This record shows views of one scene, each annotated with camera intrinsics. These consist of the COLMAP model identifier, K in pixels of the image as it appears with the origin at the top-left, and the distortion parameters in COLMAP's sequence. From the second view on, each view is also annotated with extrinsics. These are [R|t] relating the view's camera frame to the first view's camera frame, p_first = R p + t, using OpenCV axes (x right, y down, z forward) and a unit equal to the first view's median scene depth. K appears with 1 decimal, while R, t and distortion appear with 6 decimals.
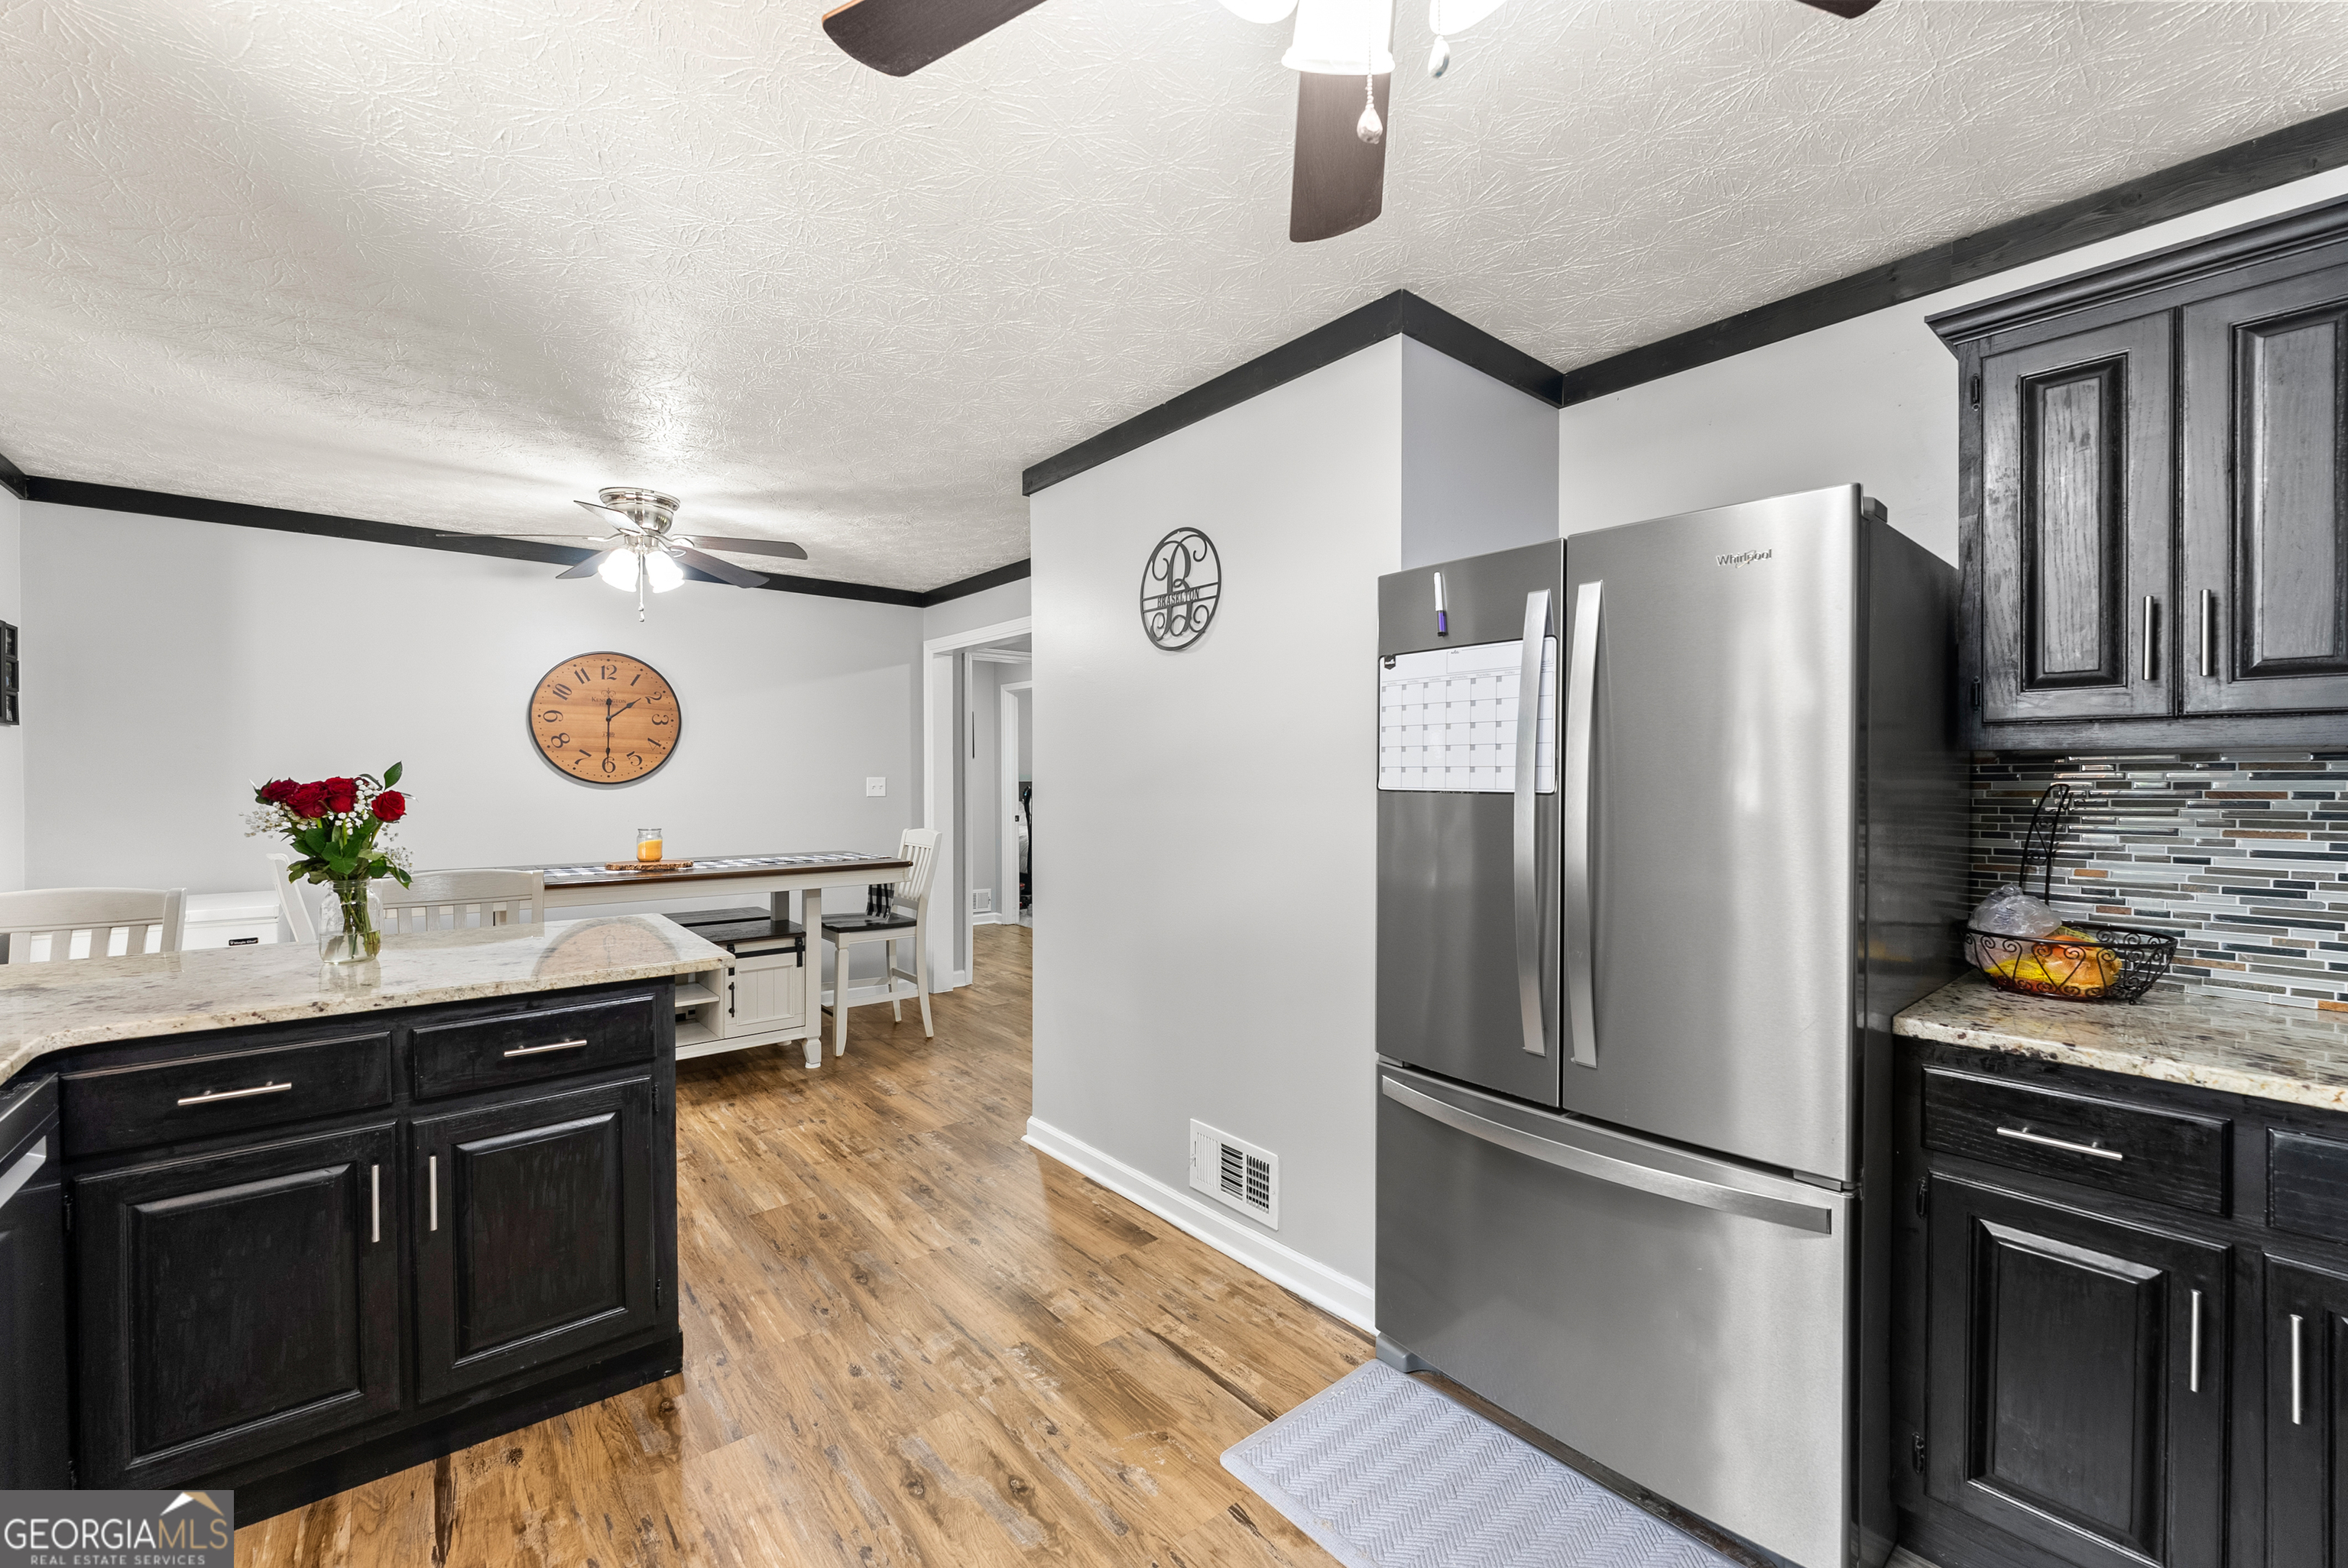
lens RADIAL K [[948.5, 0, 1177.9], [0, 948.5, 778.8], [0, 0, 1]] dist [0.000160, 0.000587]
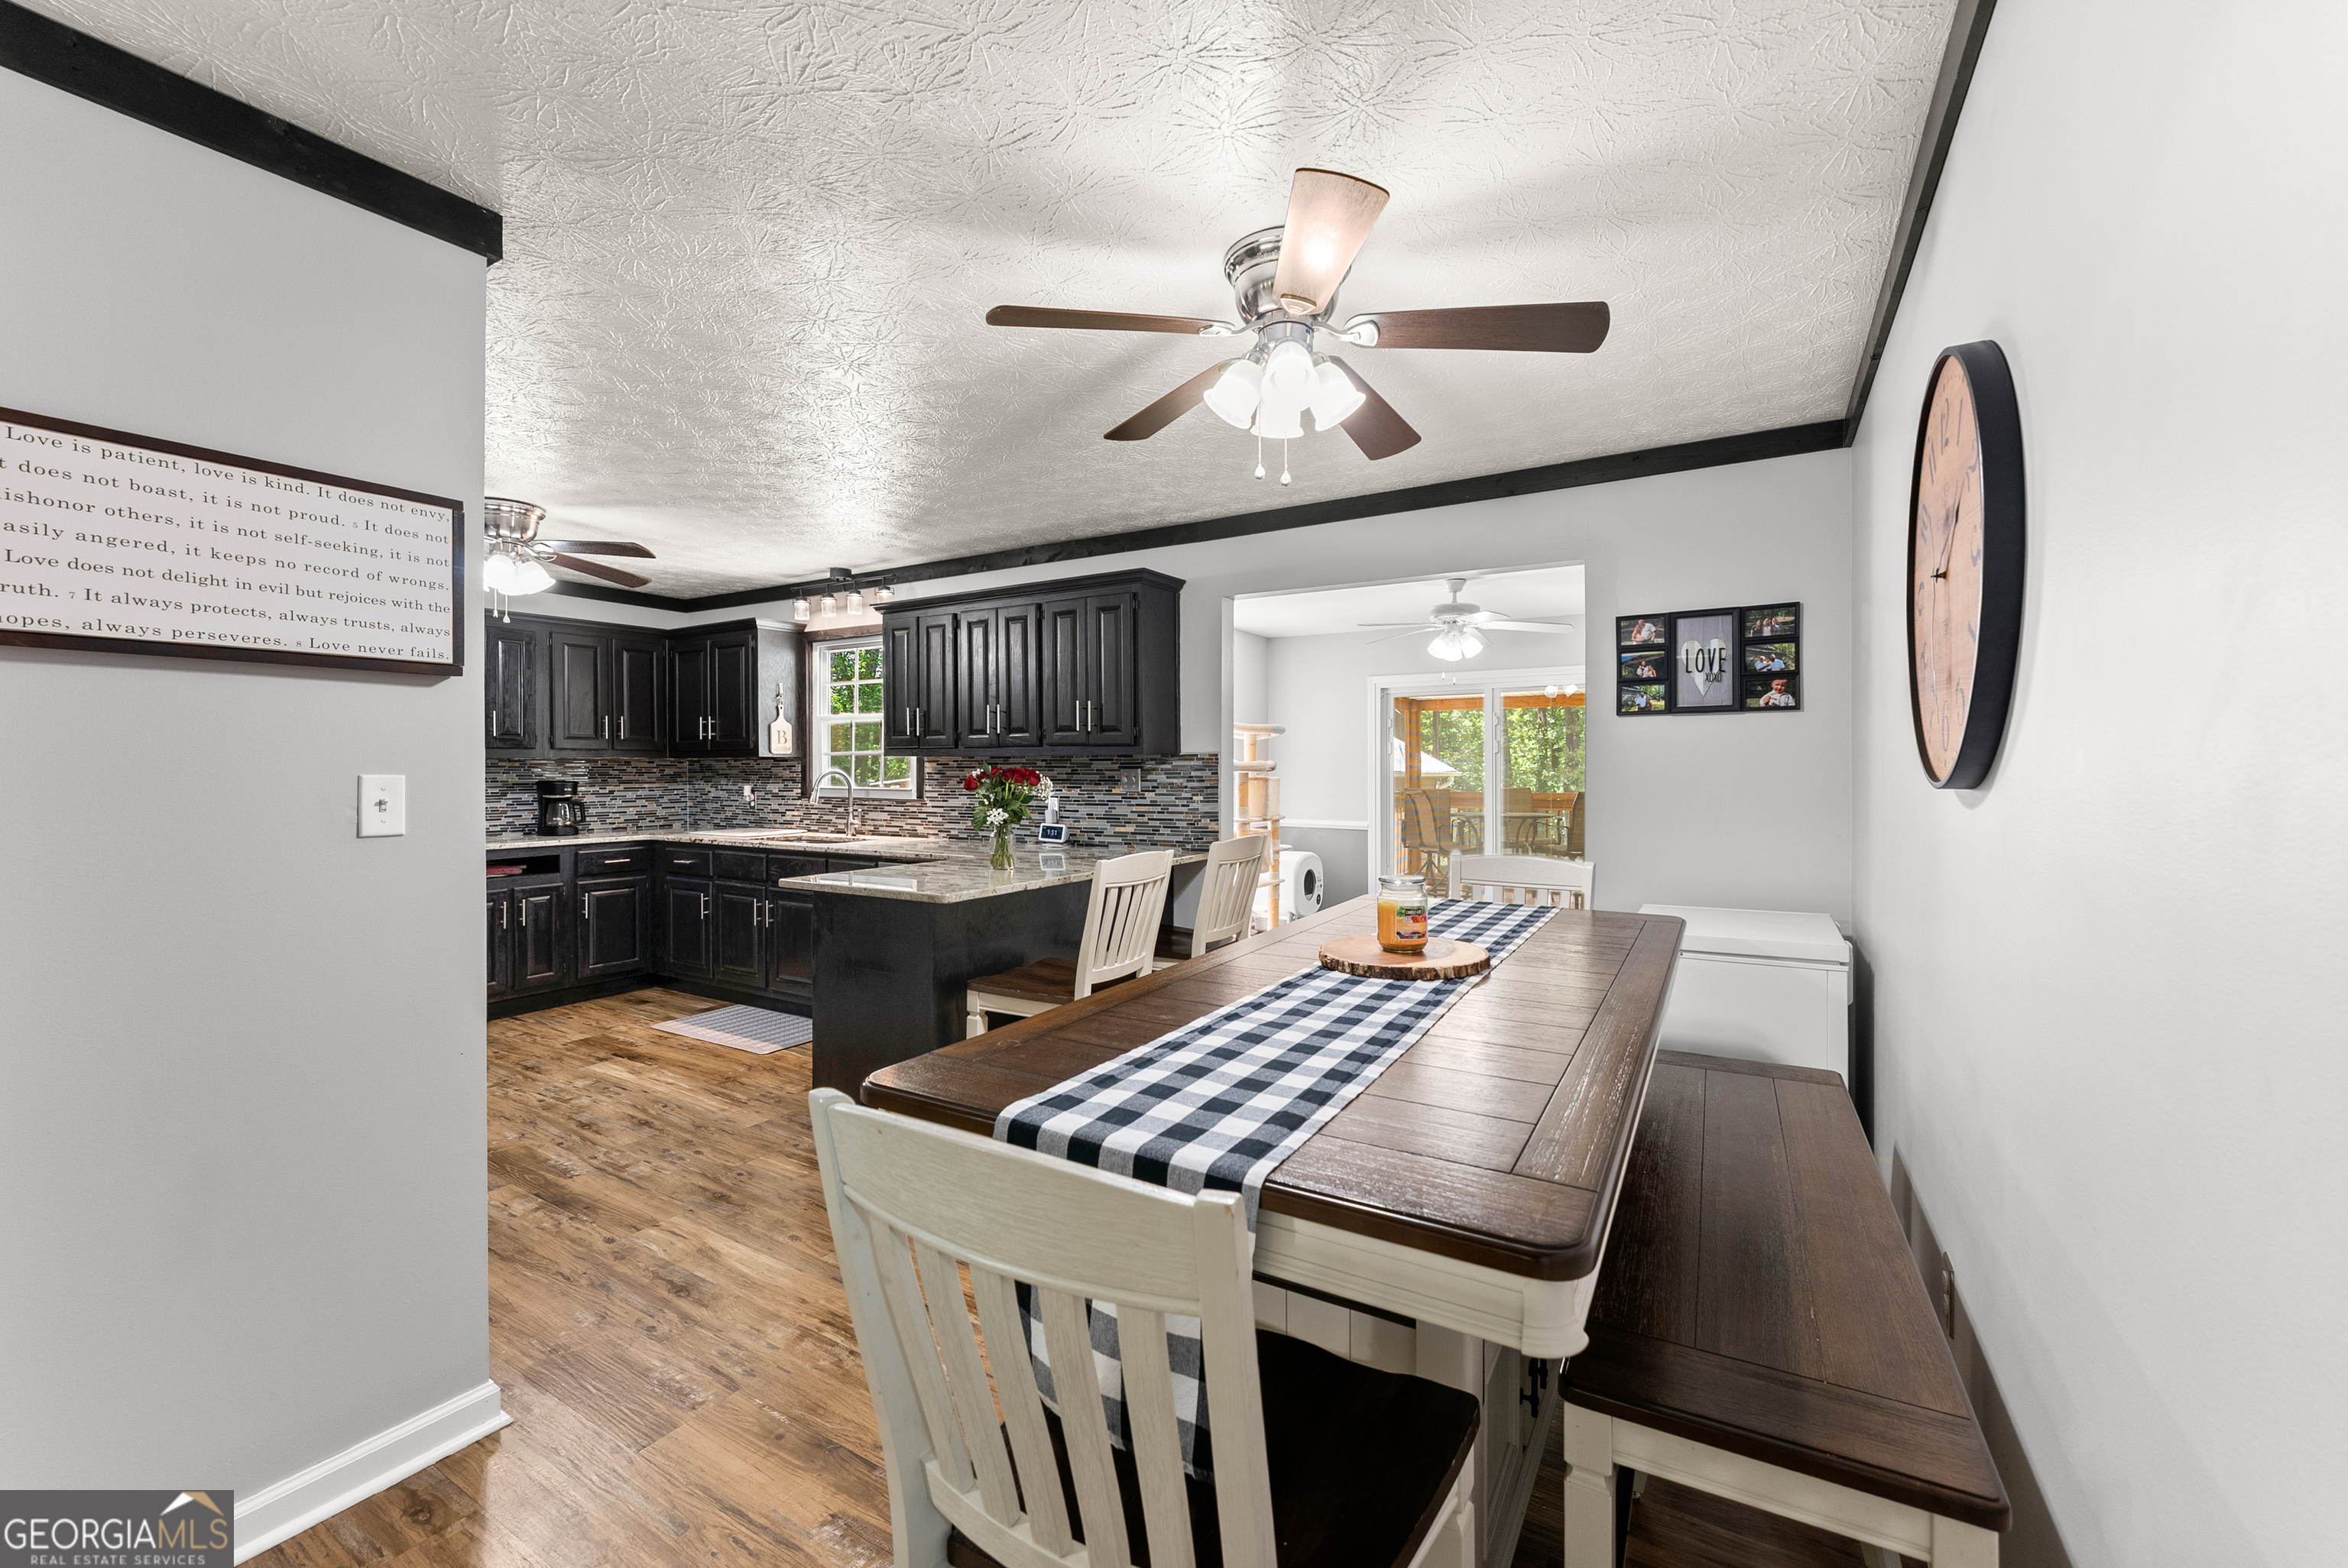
lens RADIAL K [[948.5, 0, 1169.9], [0, 948.5, 773.2], [0, 0, 1]] dist [0.000160, 0.000587]
pose [[-0.949971, 0.002811, -0.312327, -0.426147], [0.000345, 0.999968, 0.007953, -0.001289], [0.312339, 0.007448, -0.949941, 1.954644]]
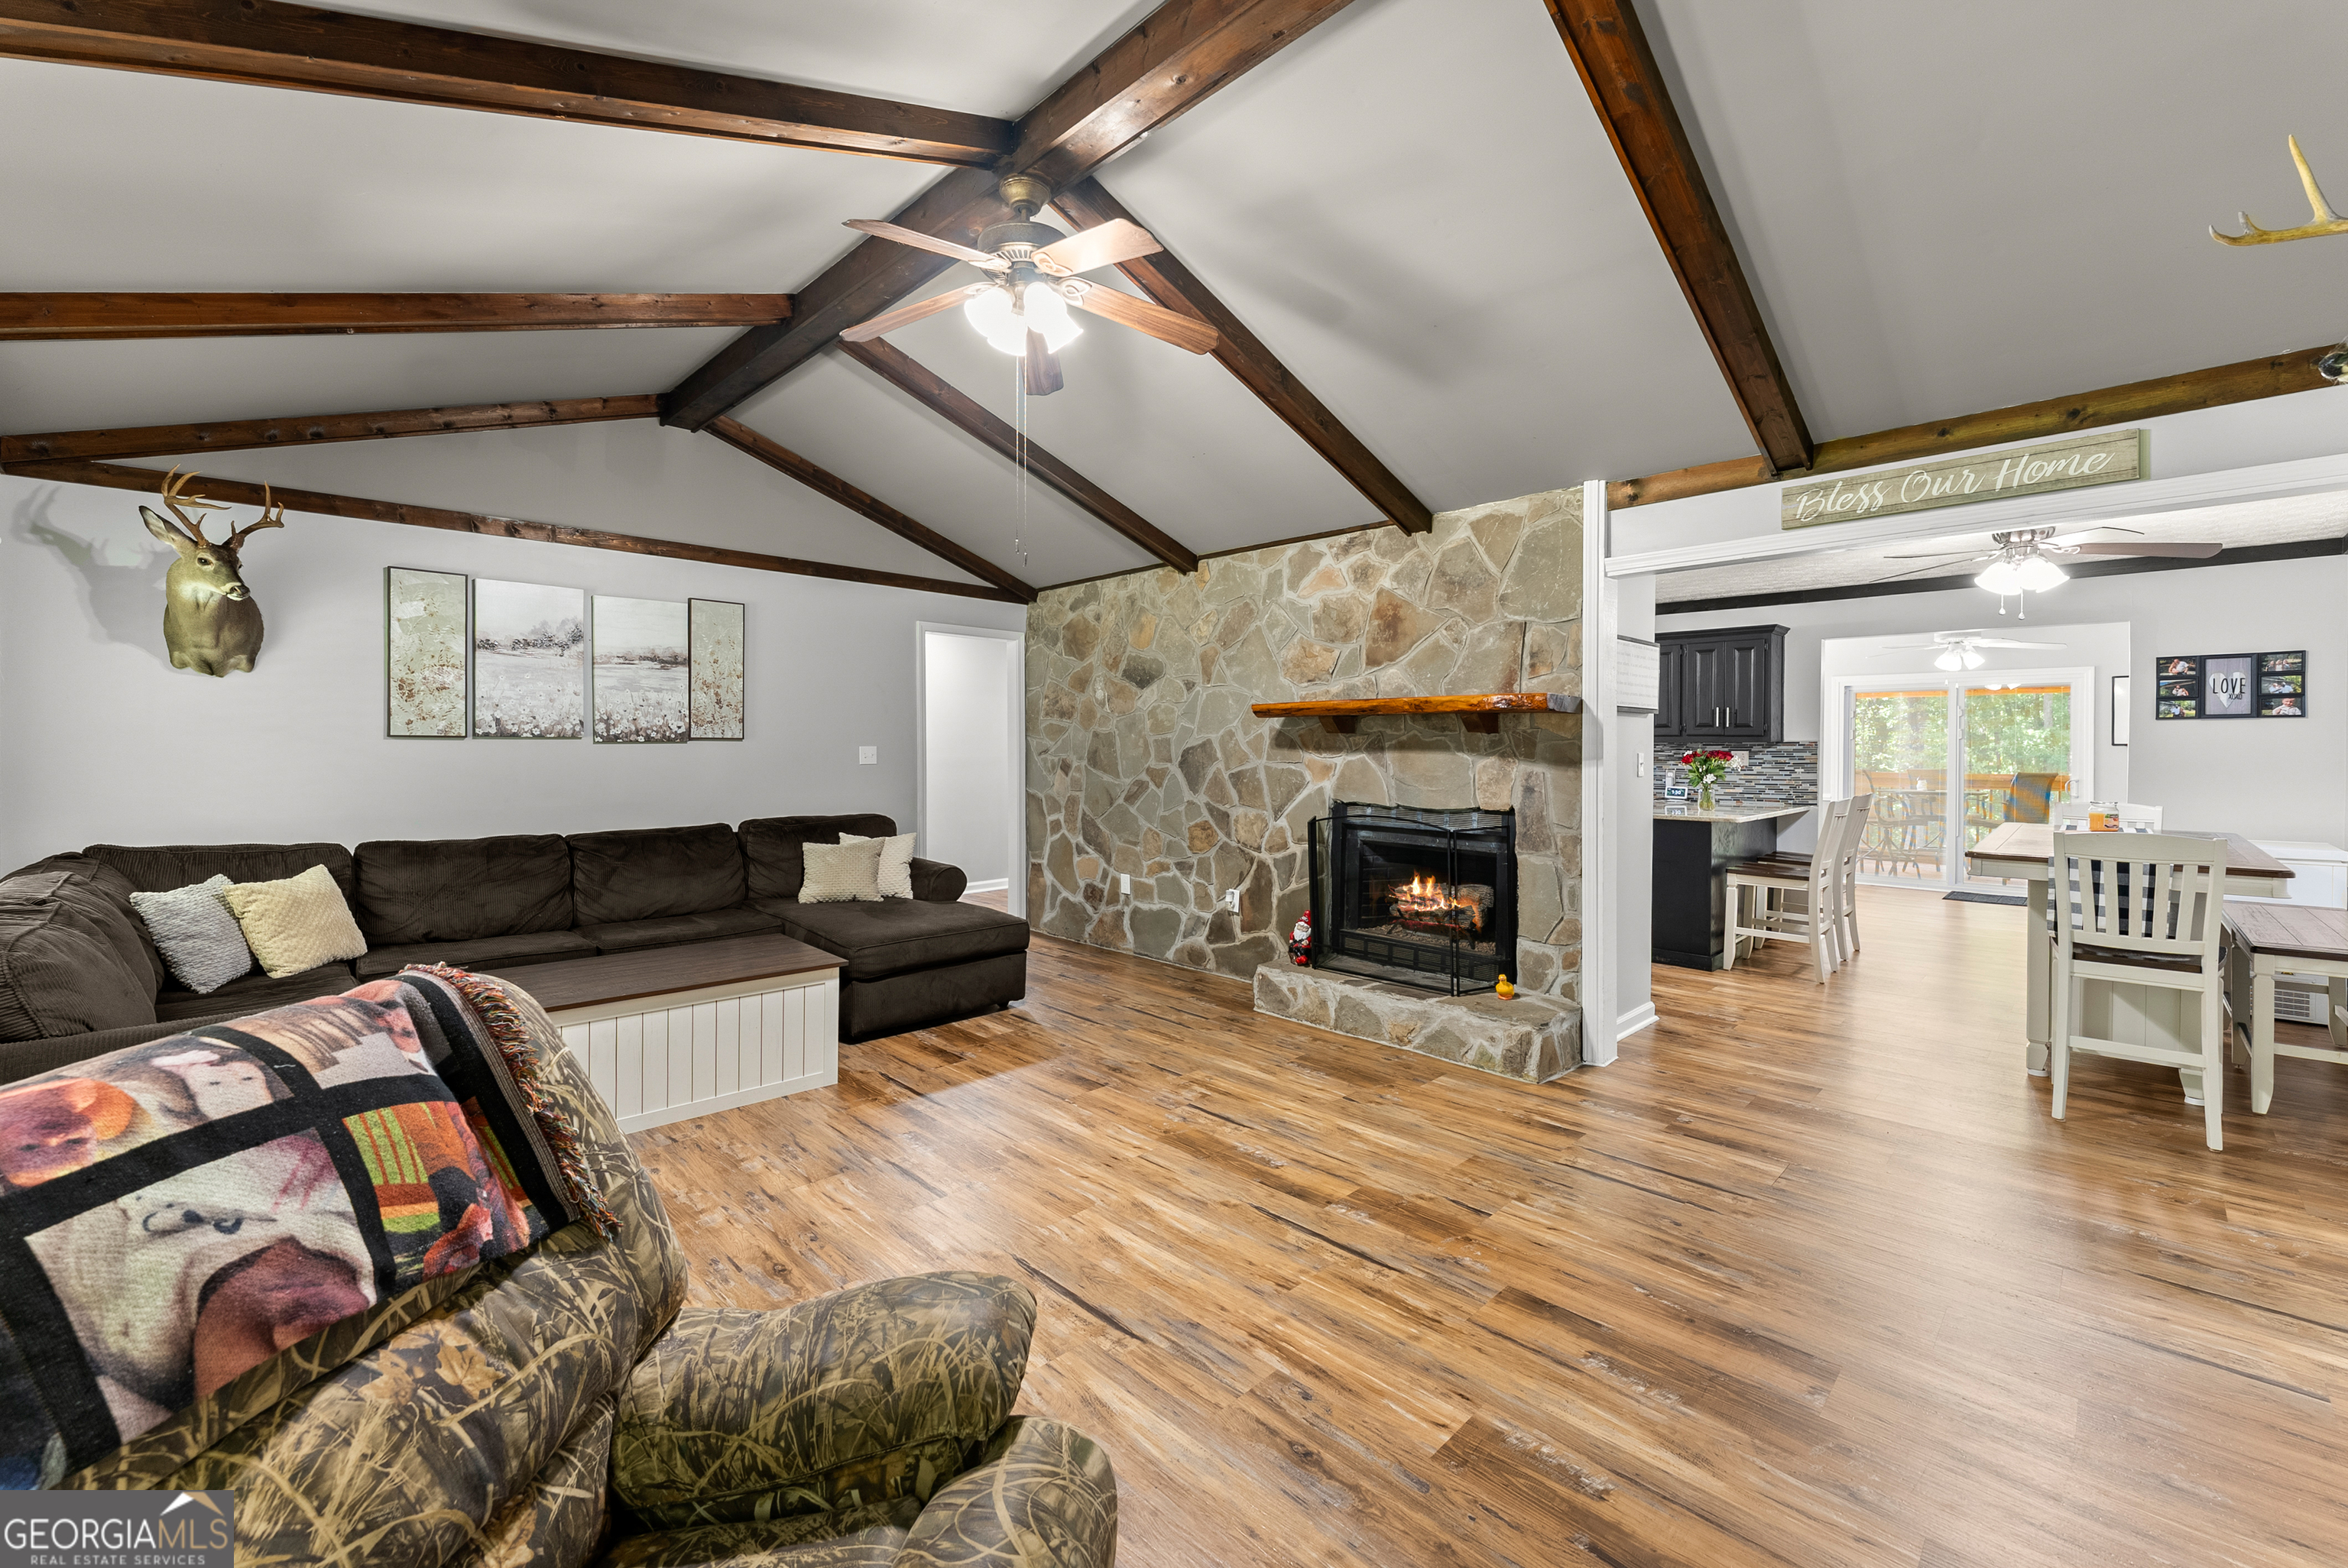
lens RADIAL K [[948.5, 0, 1183.1], [0, 948.5, 744.0], [0, 0, 1]] dist [0.000160, 0.000587]
pose [[-0.997032, -0.002909, -0.076927, 0.712011], [-0.002918, 0.999996, -0.000005, -0.009622], [0.076927, 0.000219, -0.997037, 2.710817]]
